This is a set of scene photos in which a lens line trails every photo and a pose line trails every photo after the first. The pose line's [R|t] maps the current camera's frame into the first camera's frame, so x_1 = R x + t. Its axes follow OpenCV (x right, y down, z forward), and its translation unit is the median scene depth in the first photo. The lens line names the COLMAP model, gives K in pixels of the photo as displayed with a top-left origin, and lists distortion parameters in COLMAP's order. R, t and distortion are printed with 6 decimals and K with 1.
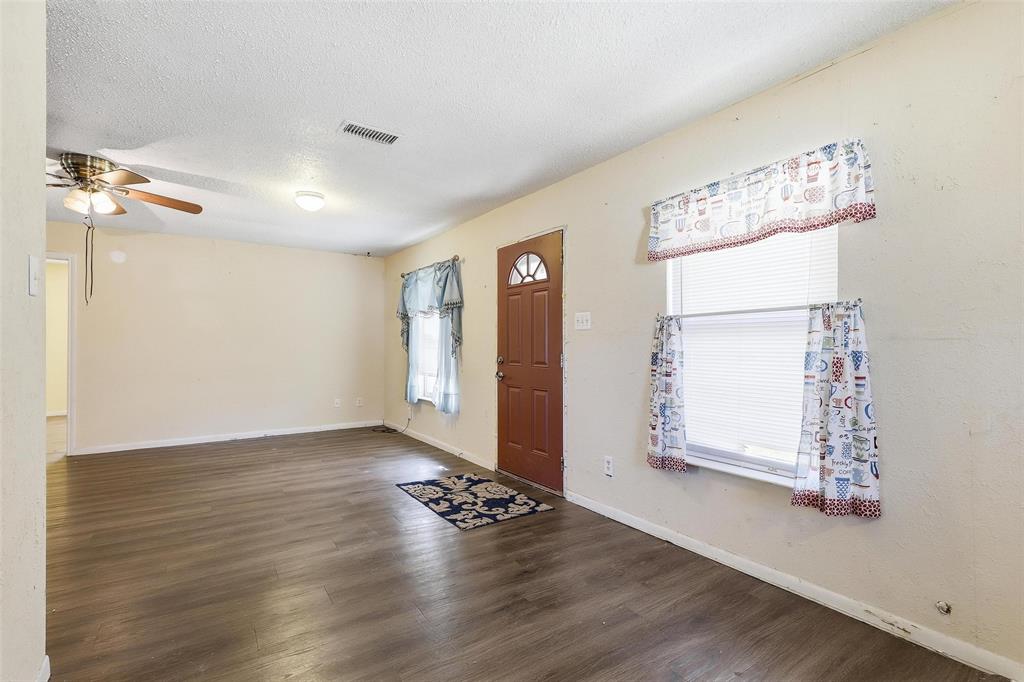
lens RADIAL K [[469.6, 0, 505.2], [0, 469.6, 339.3], [0, 0, 1]] dist [0.001184, 0.000255]
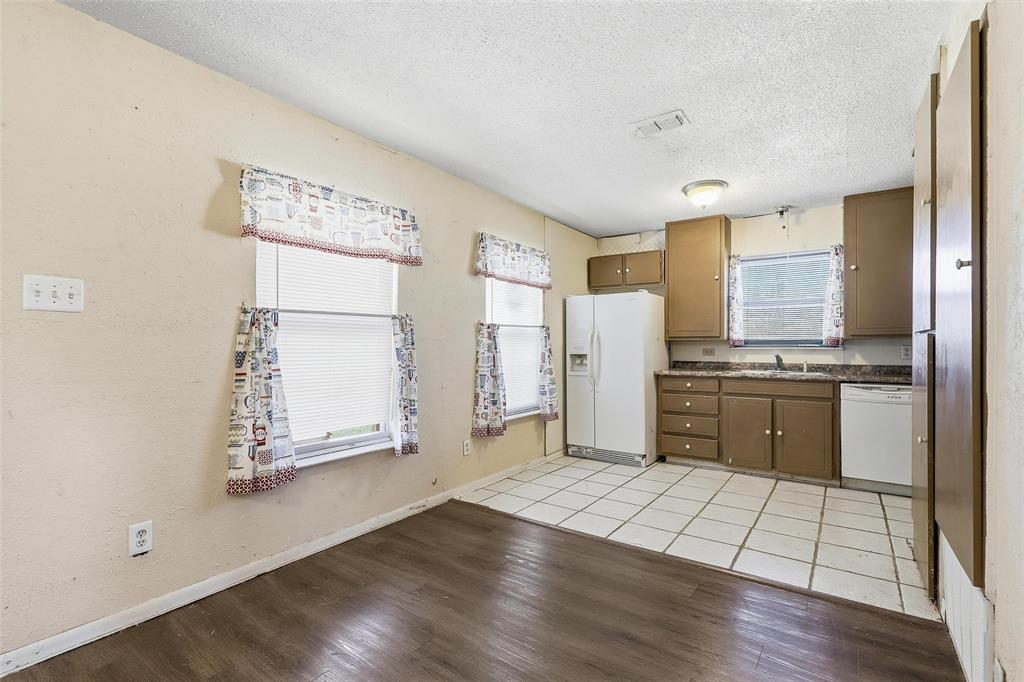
lens RADIAL K [[469.6, 0, 505.2], [0, 469.6, 346.5], [0, 0, 1]] dist [0.001184, 0.000255]
pose [[-0.348406, 0.004509, 0.937333, -0.638350], [-0.006448, 0.999953, -0.007207, 0.024499], [-0.937321, -0.008555, -0.348361, 0.940731]]
